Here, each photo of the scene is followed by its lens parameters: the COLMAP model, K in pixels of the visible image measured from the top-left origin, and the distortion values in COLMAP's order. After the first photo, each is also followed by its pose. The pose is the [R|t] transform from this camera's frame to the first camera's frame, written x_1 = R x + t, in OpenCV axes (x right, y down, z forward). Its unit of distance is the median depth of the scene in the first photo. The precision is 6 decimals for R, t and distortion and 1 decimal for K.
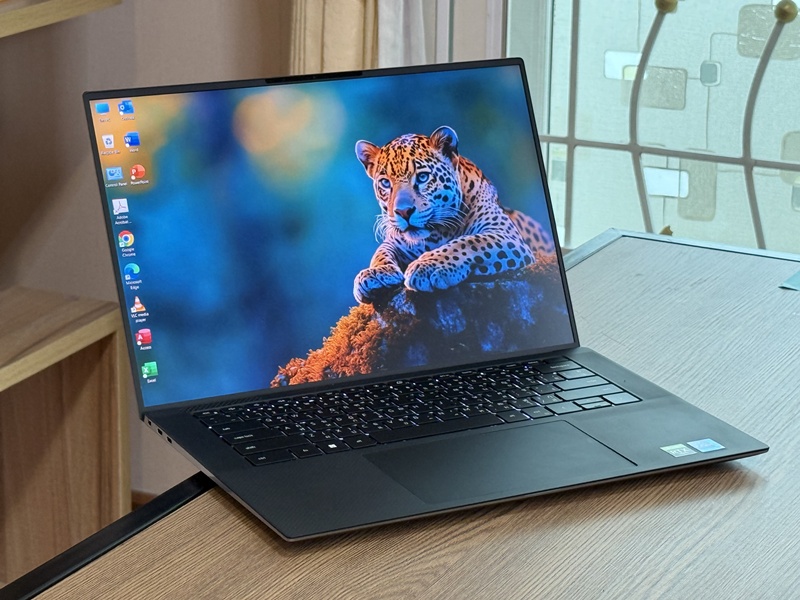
lens RADIAL K [[2119.0, 0, 400.0], [0, 2119.0, 300.0], [0, 0, 1]] dist [0.068293, 1.270528]
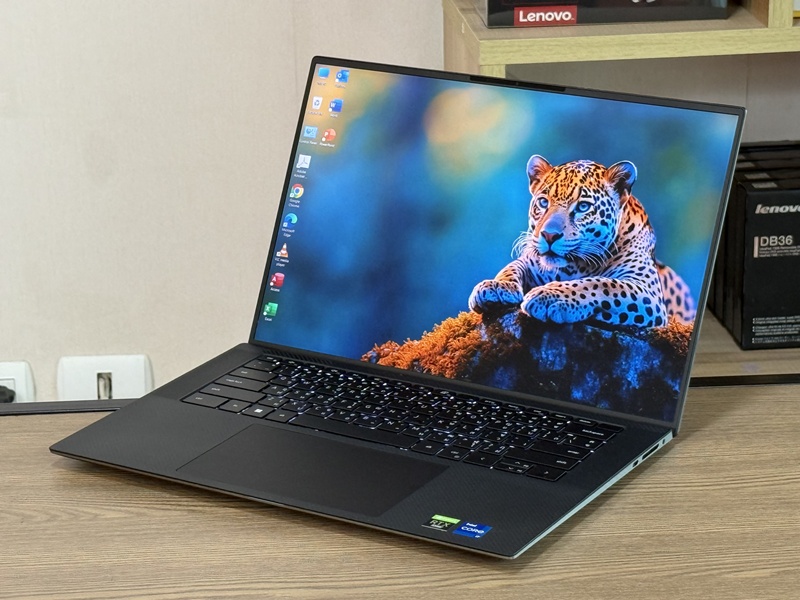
lens RADIAL K [[2119.0, 0, 400.0], [0, 2119.0, 300.0], [0, 0, 1]] dist [0.068293, 1.270528]
pose [[0.562701, 0.253553, -0.786815, 0.732400], [-0.237337, 0.961280, 0.140041, -0.132440], [0.791858, 0.107939, 0.601091, 0.362876]]
